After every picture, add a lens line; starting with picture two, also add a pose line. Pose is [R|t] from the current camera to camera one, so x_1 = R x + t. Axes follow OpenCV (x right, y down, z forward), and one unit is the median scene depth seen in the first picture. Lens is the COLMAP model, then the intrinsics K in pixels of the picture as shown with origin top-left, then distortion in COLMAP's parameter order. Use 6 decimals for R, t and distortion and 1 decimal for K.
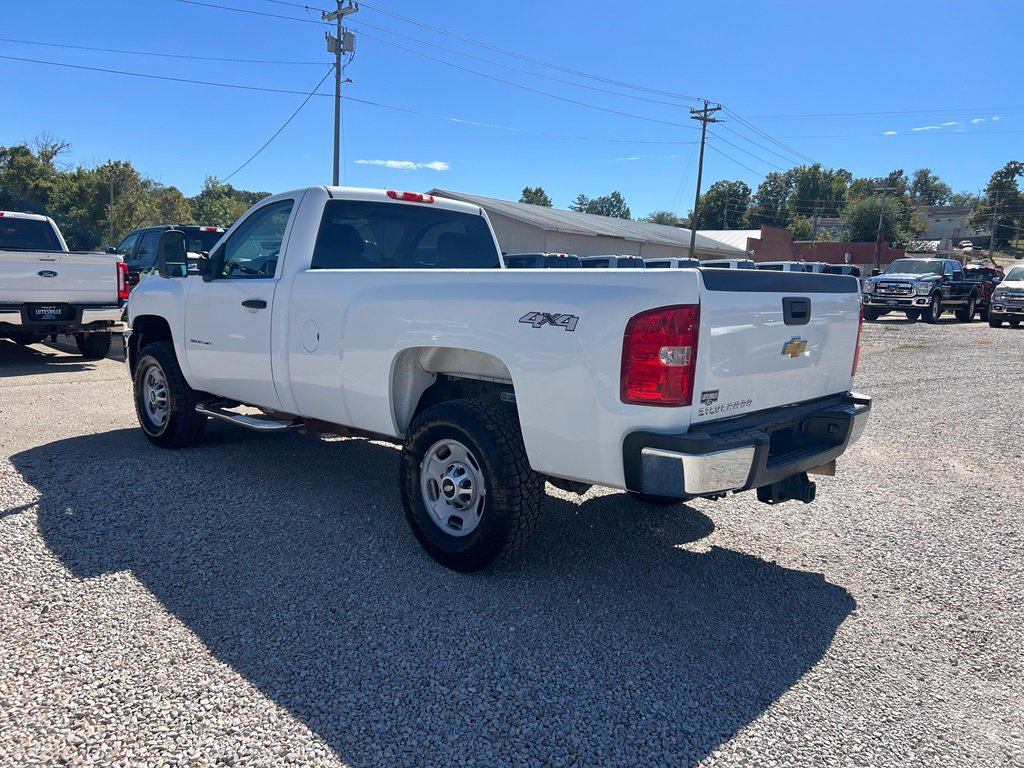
lens RADIAL K [[776.2, 0, 506.3], [0, 776.2, 383.4], [0, 0, 1]] dist [0.055586, -0.057047]
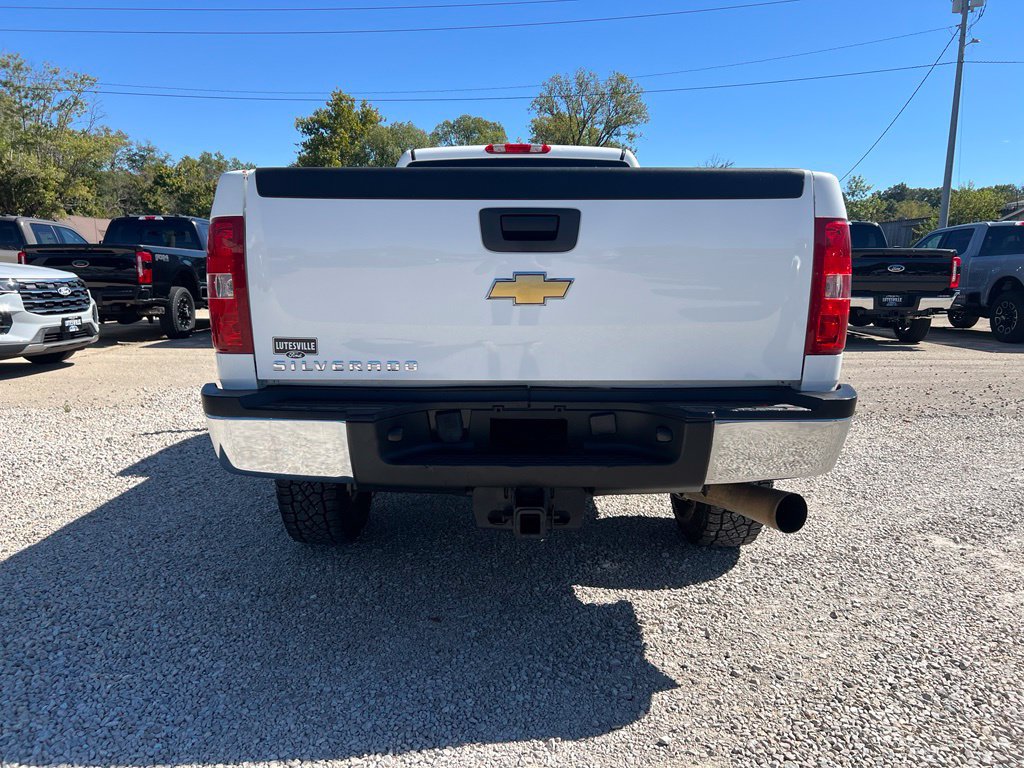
lens RADIAL K [[776.2, 0, 505.2], [0, 776.2, 385.1], [0, 0, 1]] dist [0.055586, -0.057047]
pose [[0.697892, 0.075082, -0.712257, 0.696182], [-0.079124, 0.996485, 0.027516, 0.013284], [0.711819, 0.037153, 0.701380, 0.477500]]
